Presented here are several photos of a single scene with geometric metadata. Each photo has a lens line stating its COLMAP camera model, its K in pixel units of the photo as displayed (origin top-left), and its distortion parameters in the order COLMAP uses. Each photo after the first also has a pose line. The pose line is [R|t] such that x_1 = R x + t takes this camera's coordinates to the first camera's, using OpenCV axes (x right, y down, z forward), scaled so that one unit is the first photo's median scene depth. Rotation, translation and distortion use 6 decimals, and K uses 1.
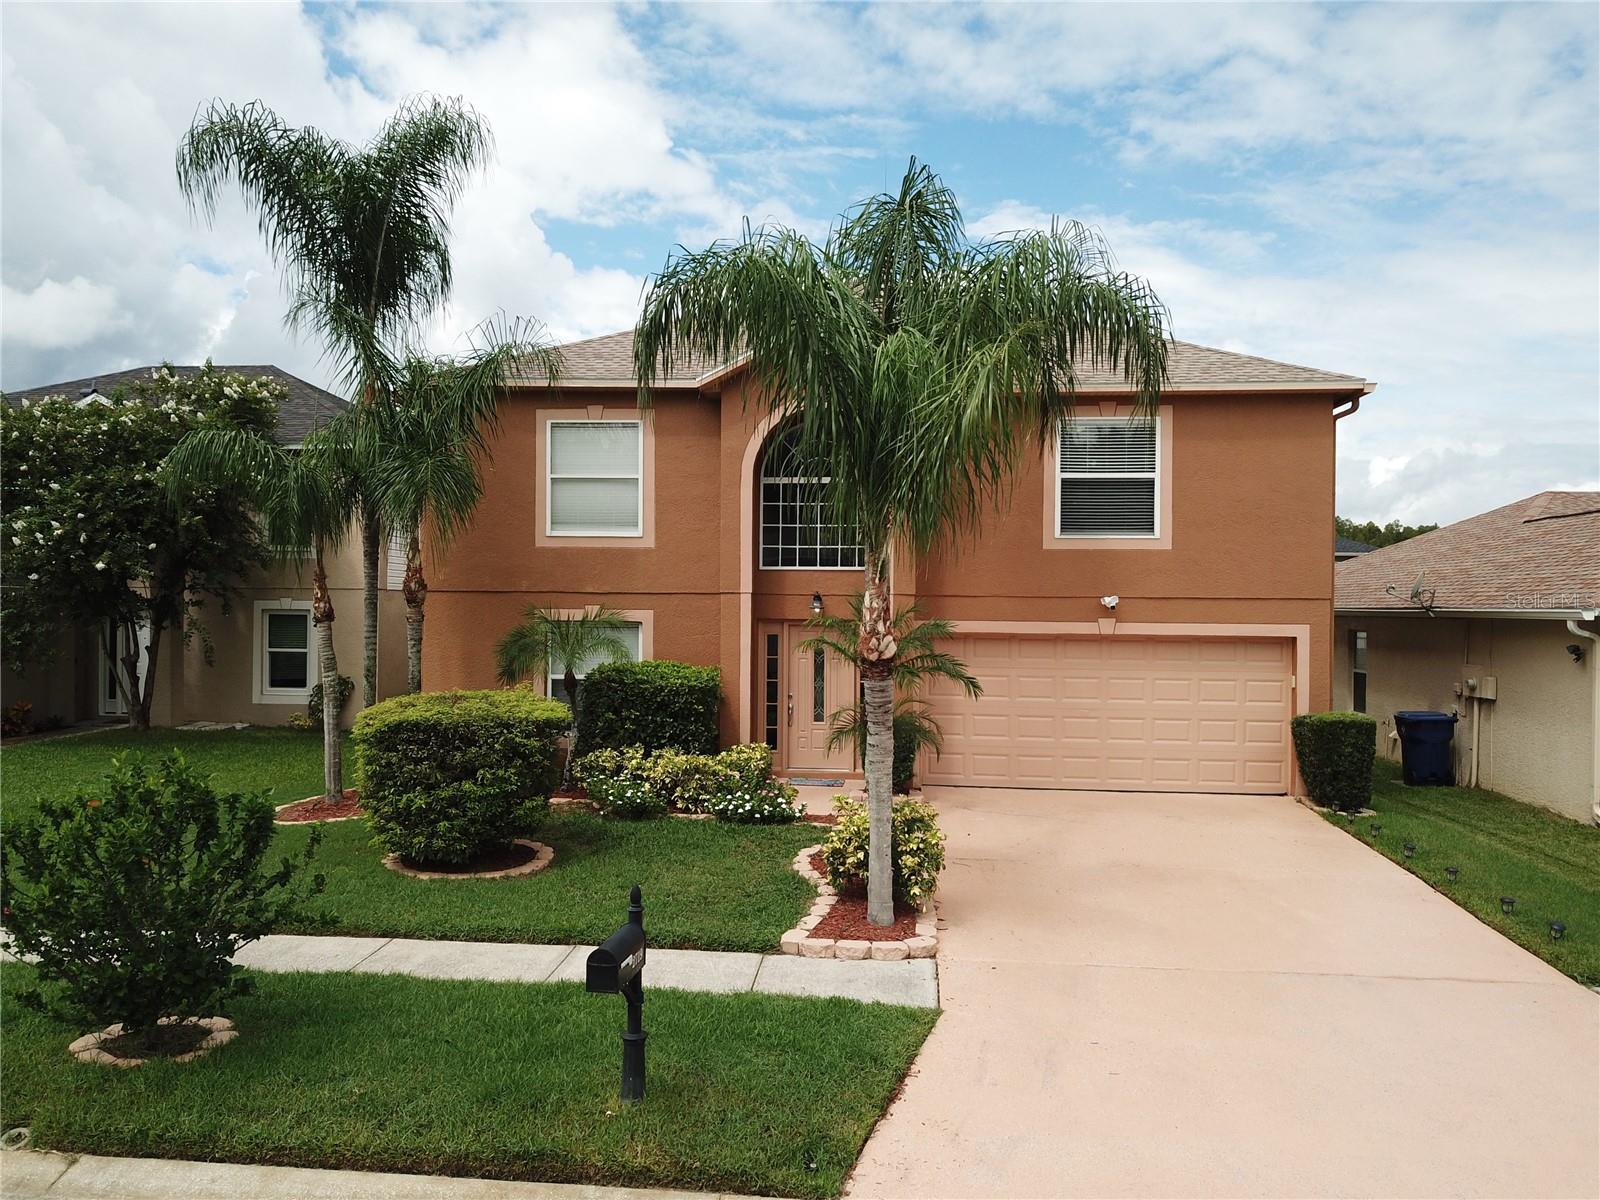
lens RADIAL K [[1231.5, 0, 778.1], [0, 1231.5, 599.4], [0, 0, 1]] dist [0.004164, 0.007539]
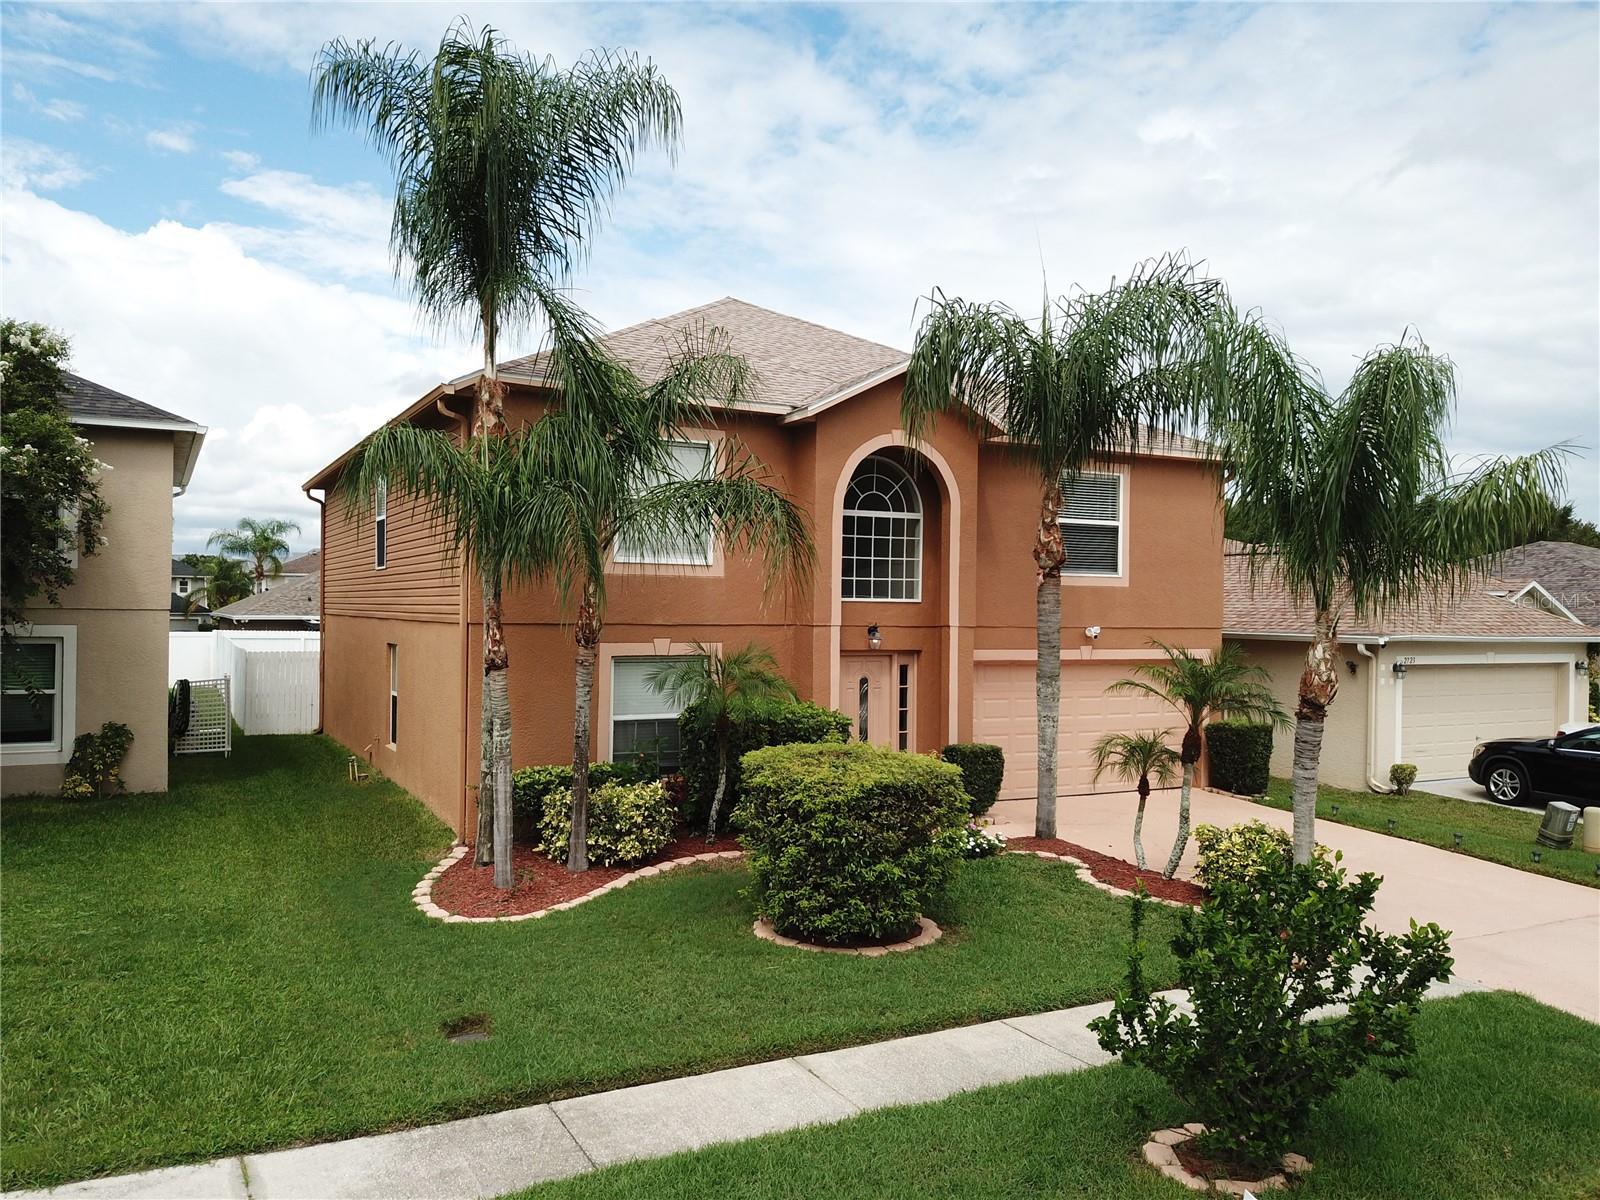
lens RADIAL K [[1240.9, 0, 771.2], [0, 1240.9, 599.2], [0, 0, 1]] dist [0.031220, -0.048138]
pose [[0.839125, 0.004665, 0.543918, -0.614014], [-0.009002, 0.999945, 0.005312, -0.031817], [-0.543864, -0.009354, 0.839121, 0.186220]]
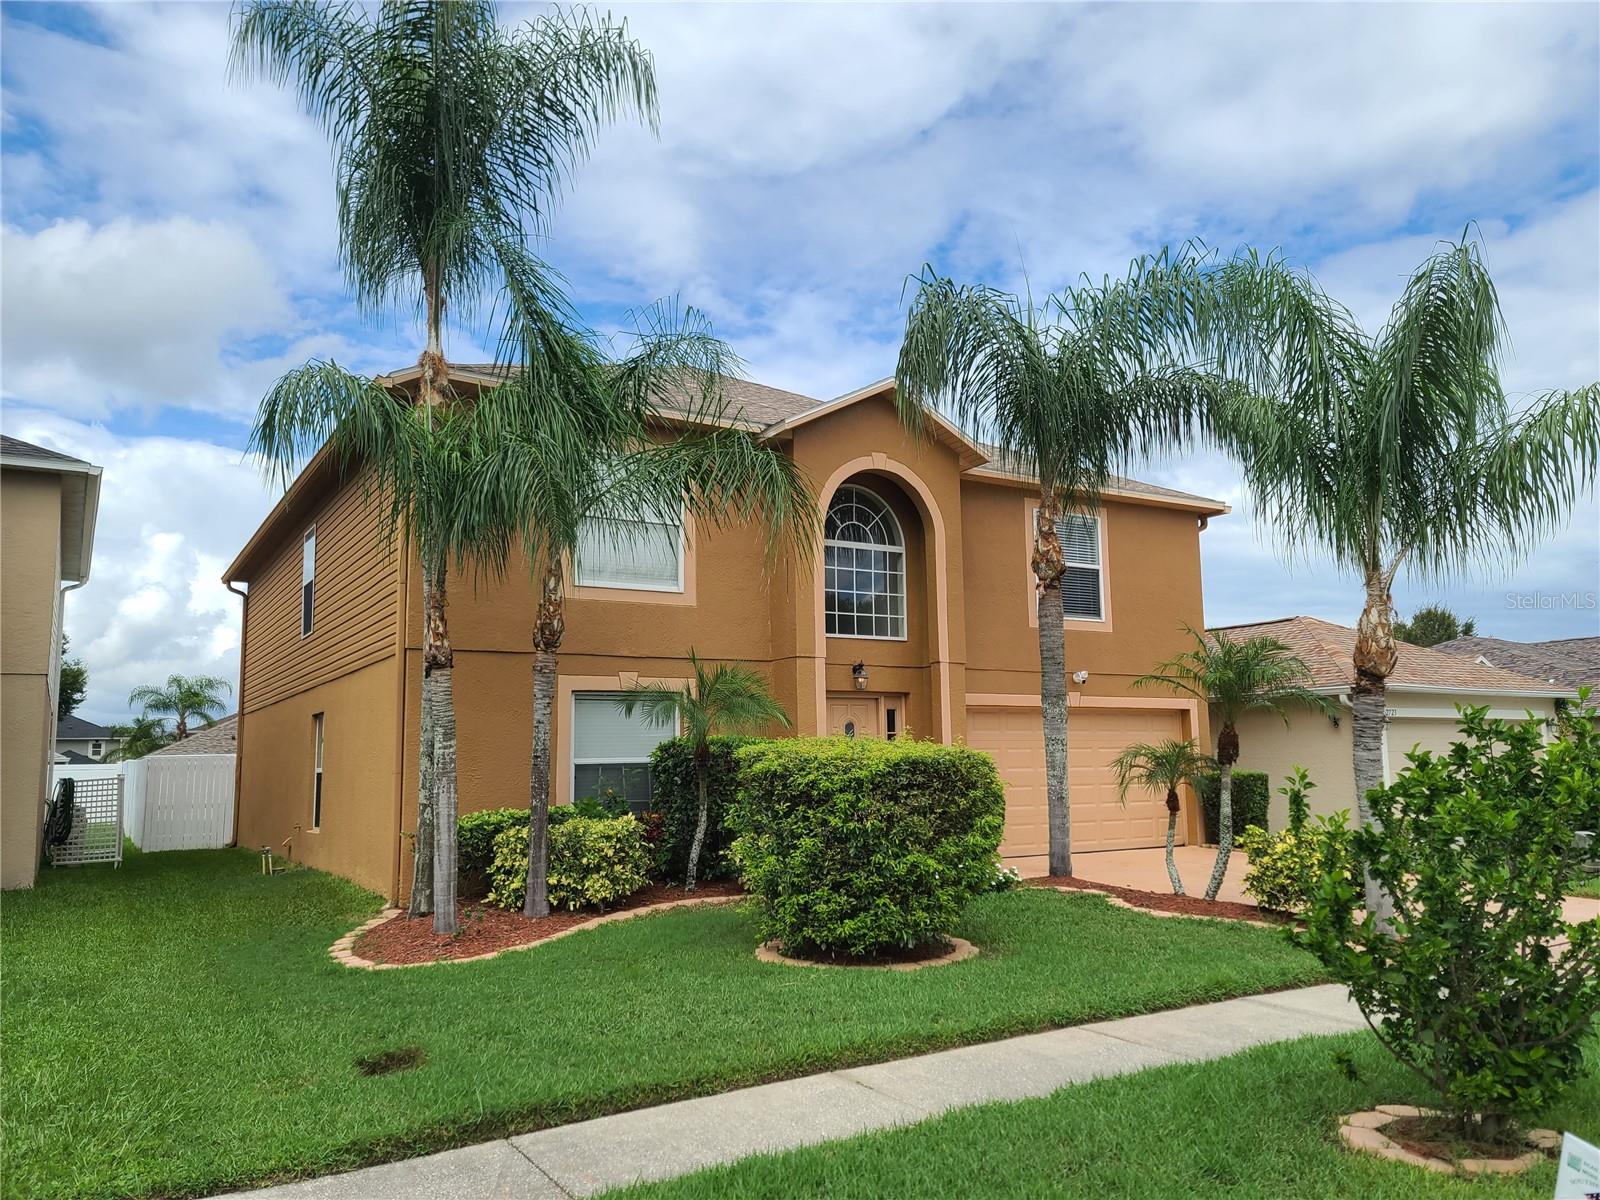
lens RADIAL K [[1184.8, 0, 825.5], [0, 1184.8, 612.8], [0, 0, 1]] dist [0.052104, 0.000950]
pose [[0.784341, 0.056091, 0.617789, -0.566682], [0.021704, 0.992812, -0.117696, 0.065169], [-0.619950, 0.105722, 0.777486, 0.309724]]
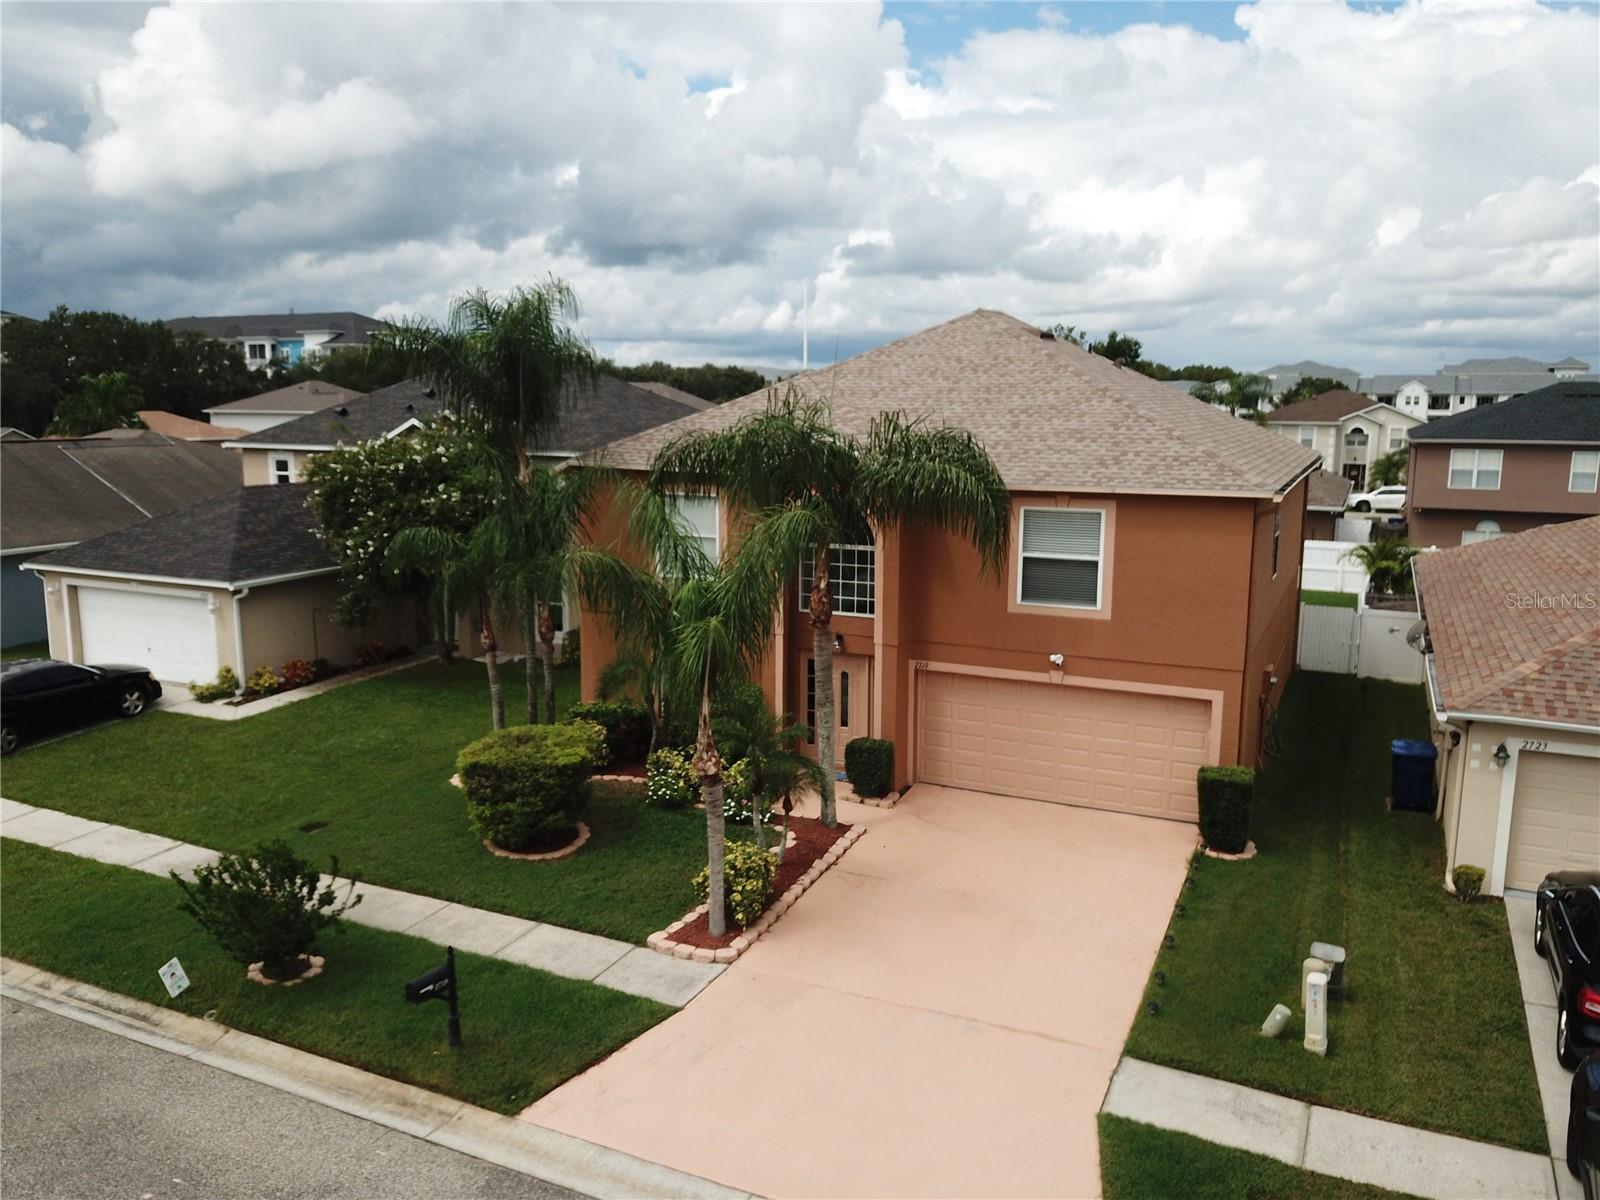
lens RADIAL K [[1236.0, 0, 769.9], [0, 1236.0, 603.7], [0, 0, 1]] dist [-0.005381, 0.004181]
pose [[0.935913, 0.049254, -0.348770, 0.428023], [0.011630, 0.985314, 0.170358, -0.265512], [0.352038, -0.163496, 0.921595, -0.227707]]
